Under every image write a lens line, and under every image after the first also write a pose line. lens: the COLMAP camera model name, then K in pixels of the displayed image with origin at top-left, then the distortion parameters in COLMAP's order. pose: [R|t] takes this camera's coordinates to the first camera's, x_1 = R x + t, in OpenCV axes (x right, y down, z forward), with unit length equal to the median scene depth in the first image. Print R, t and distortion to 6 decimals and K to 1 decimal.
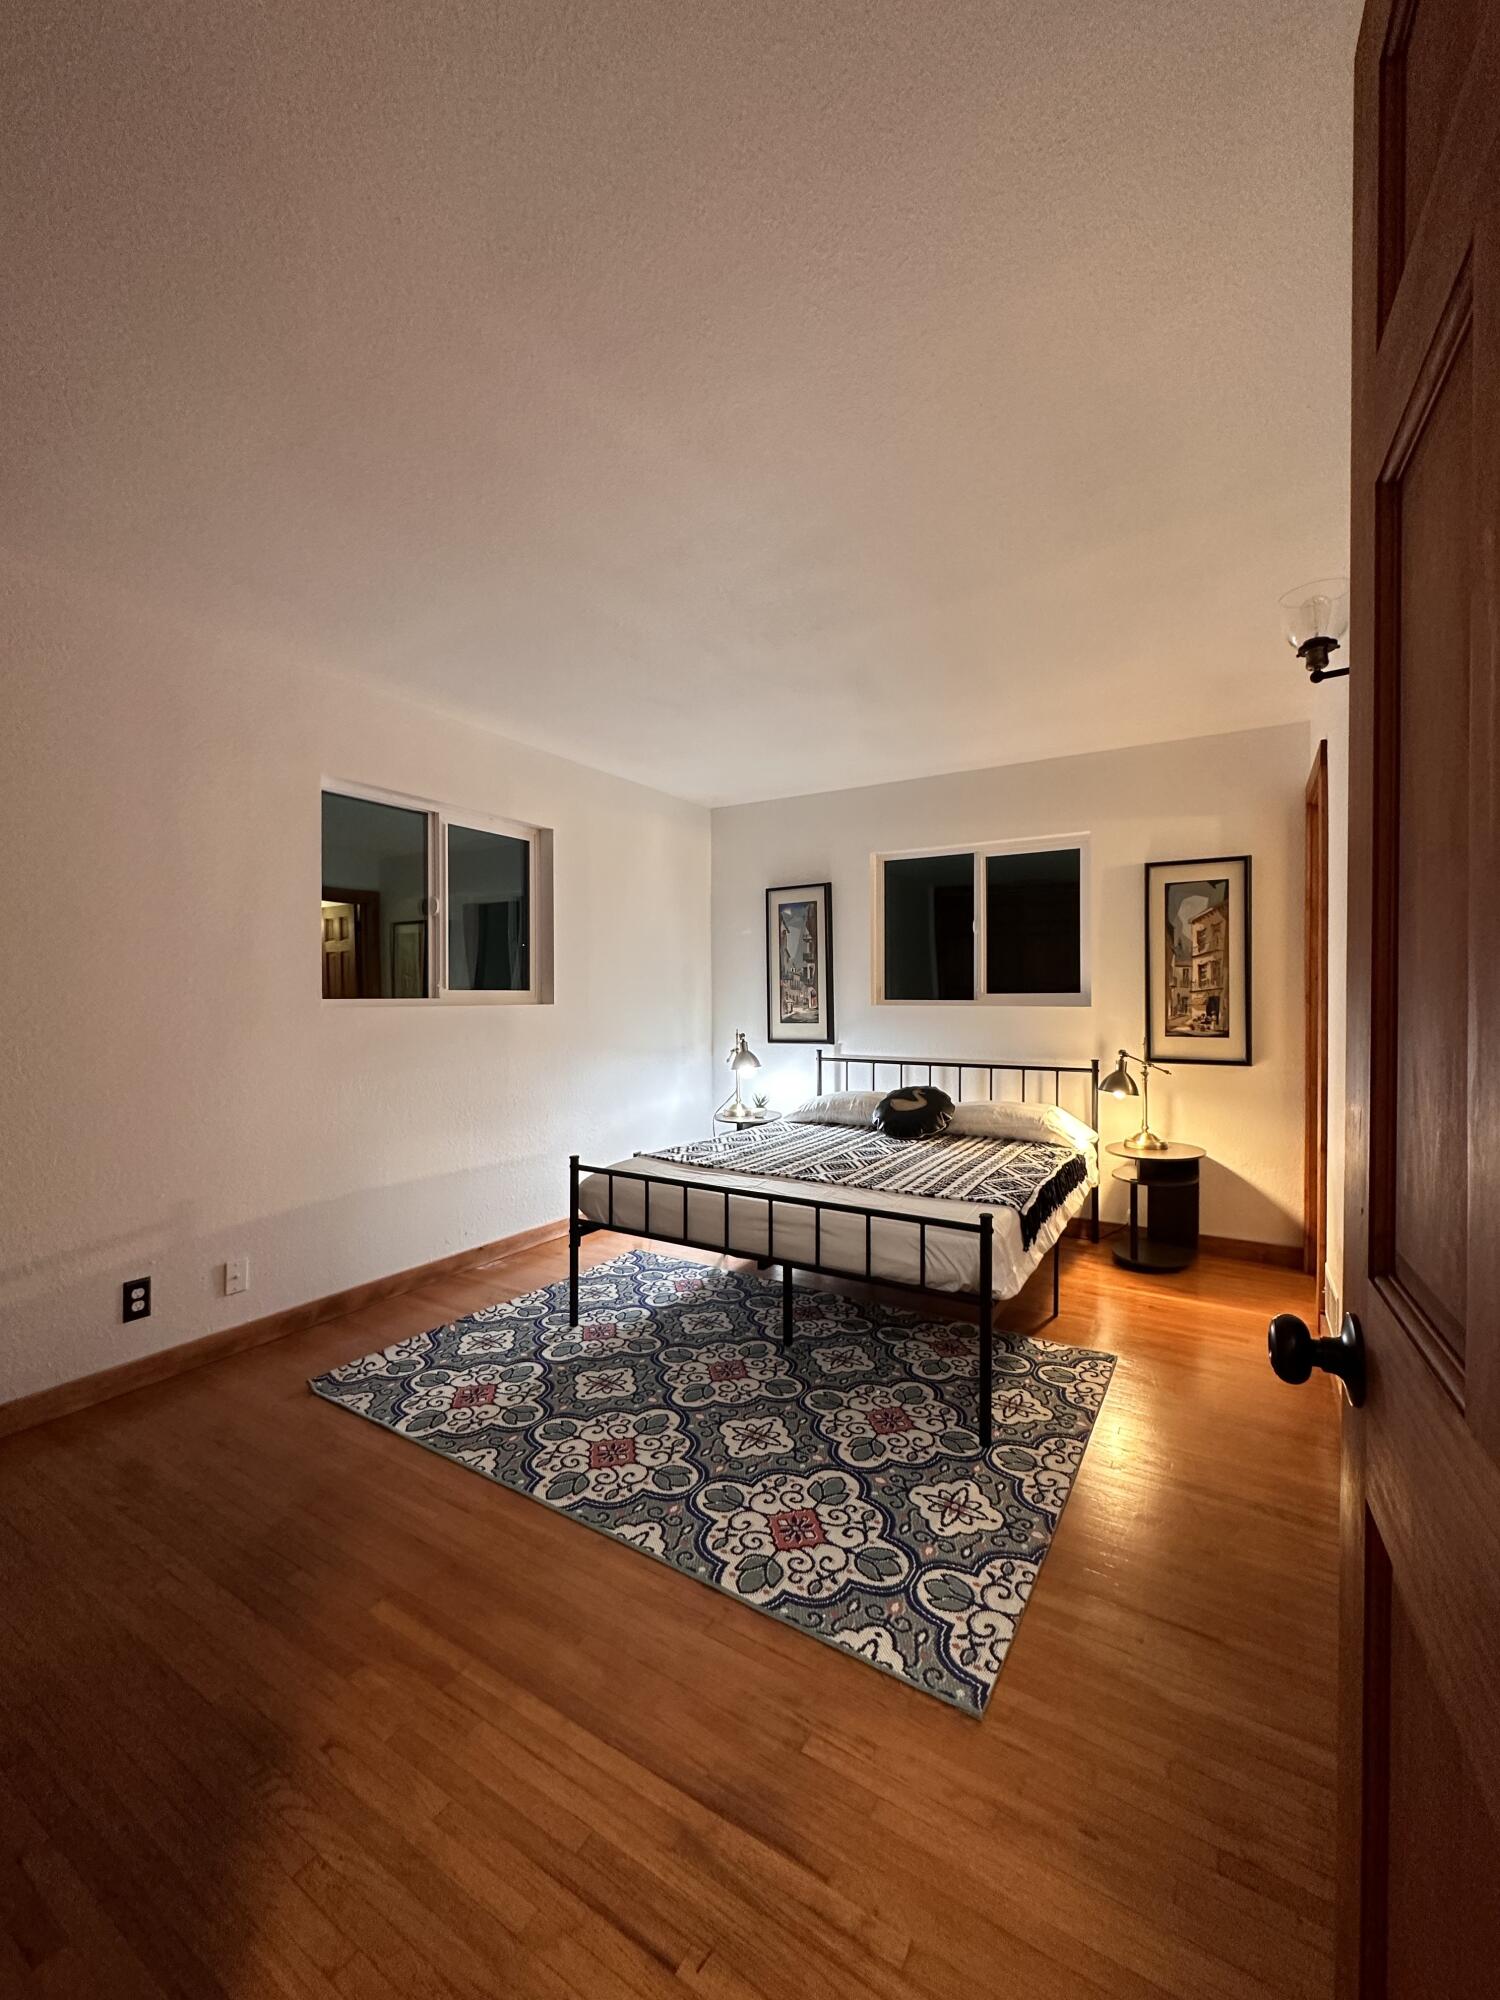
lens RADIAL K [[798.7, 0, 753.0], [0, 798.7, 1014.8], [0, 0, 1]] dist [-0.002765, 0.000498]
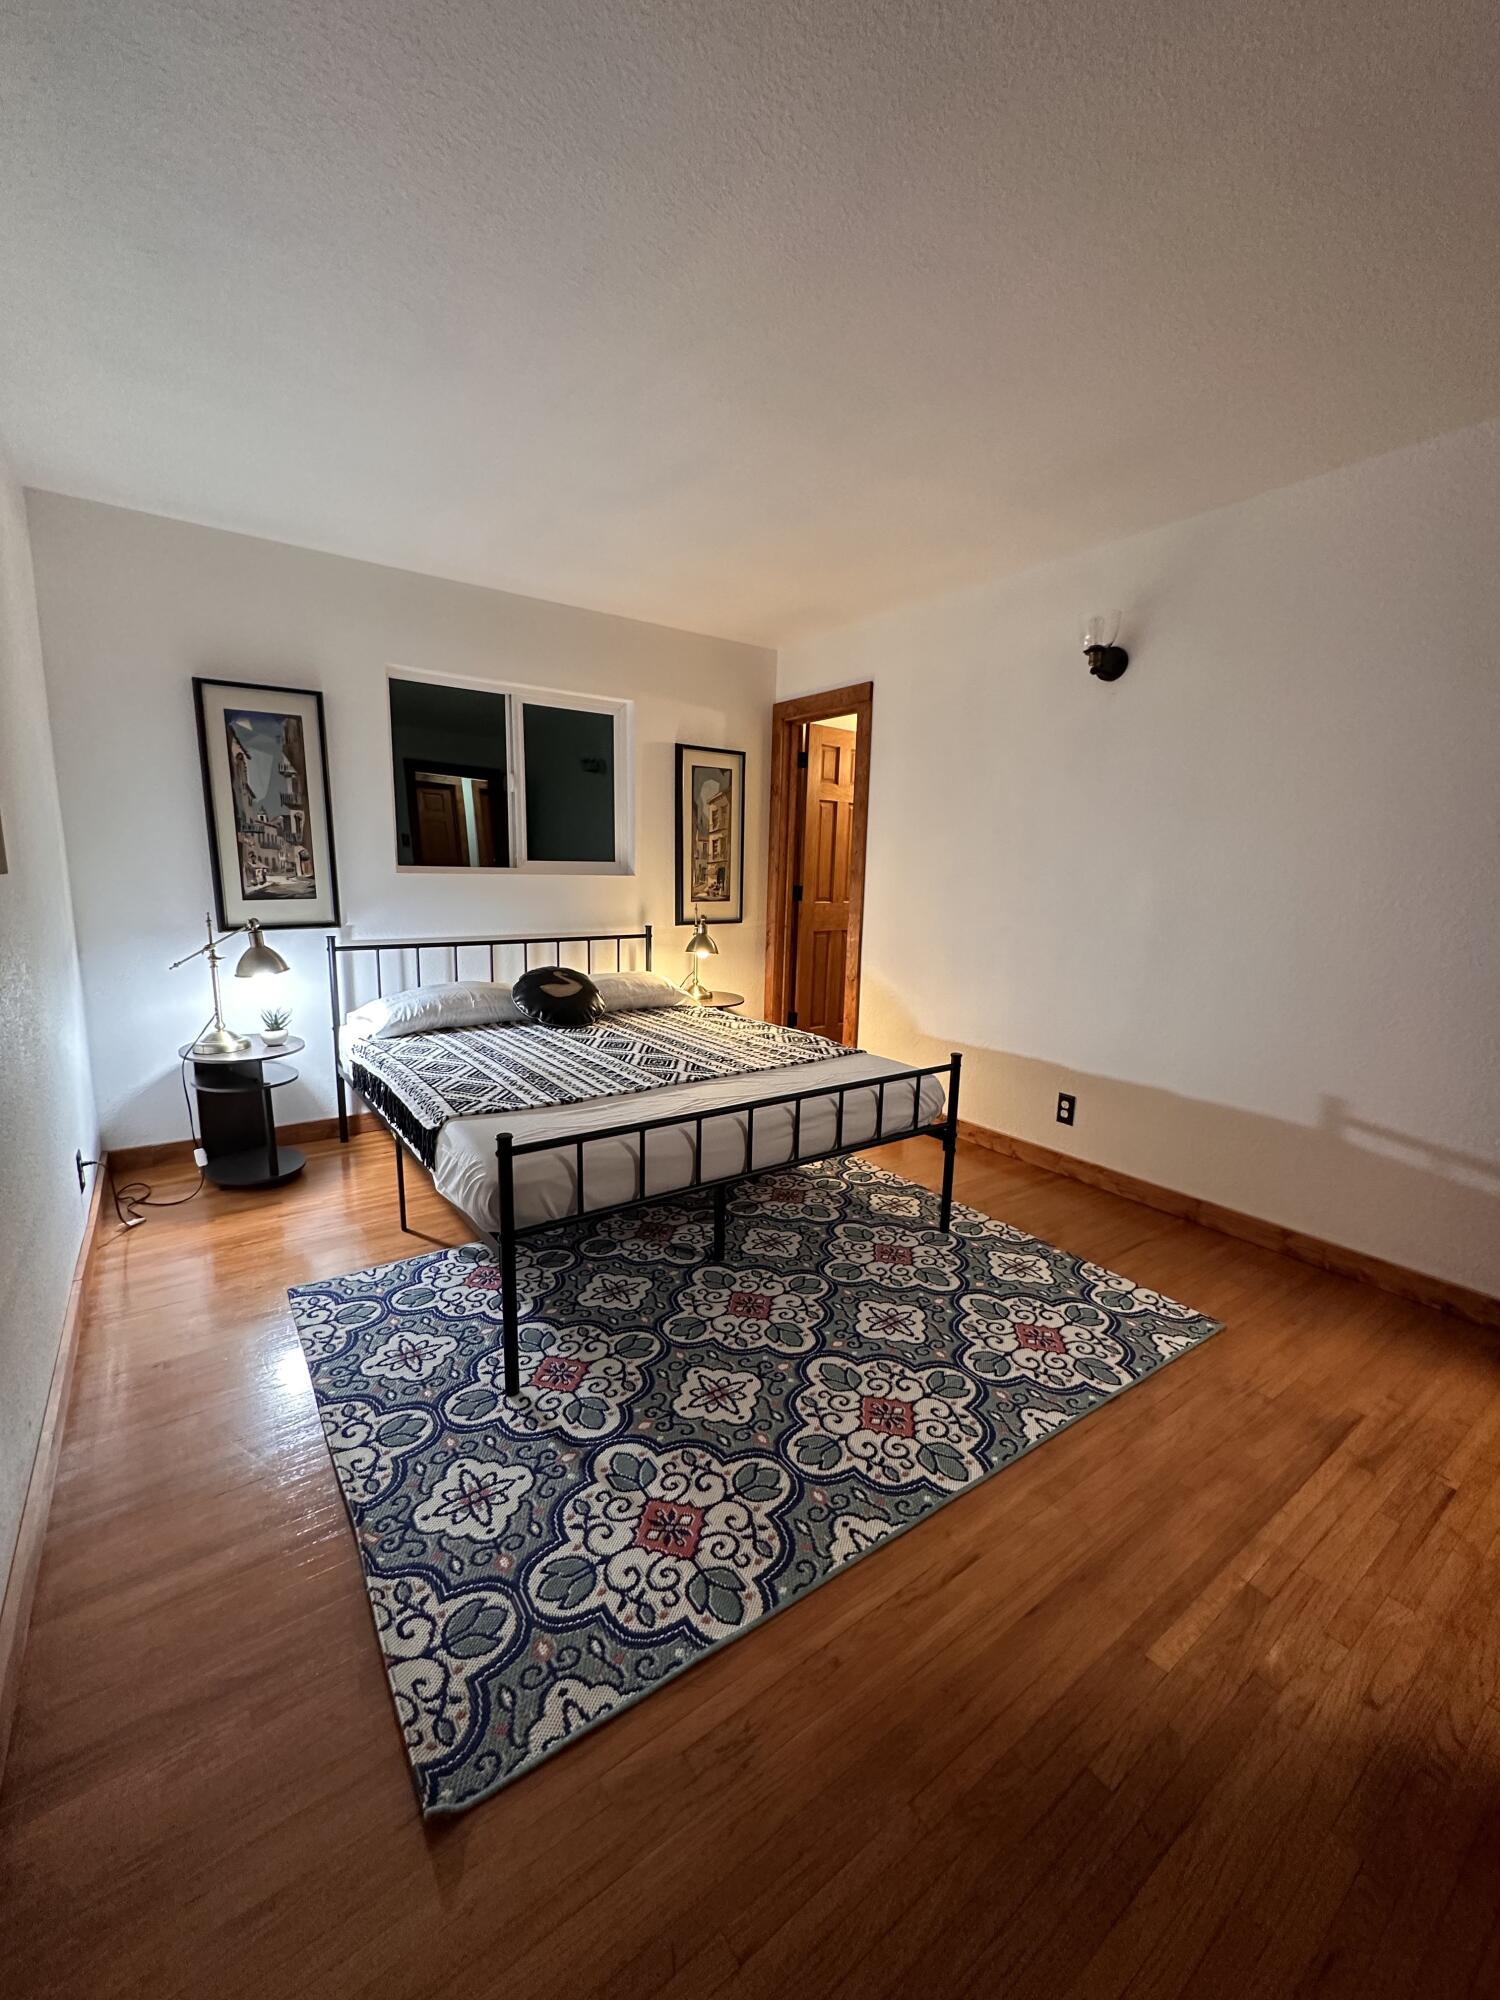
lens RADIAL K [[798.7, 0, 746.3], [0, 798.7, 1004.9], [0, 0, 1]] dist [-0.002765, 0.000498]
pose [[0.386226, -0.149991, 0.910128, -0.550534], [0.001539, 0.986794, 0.161972, -0.013185], [-0.922403, -0.061157, 0.381356, 0.490257]]
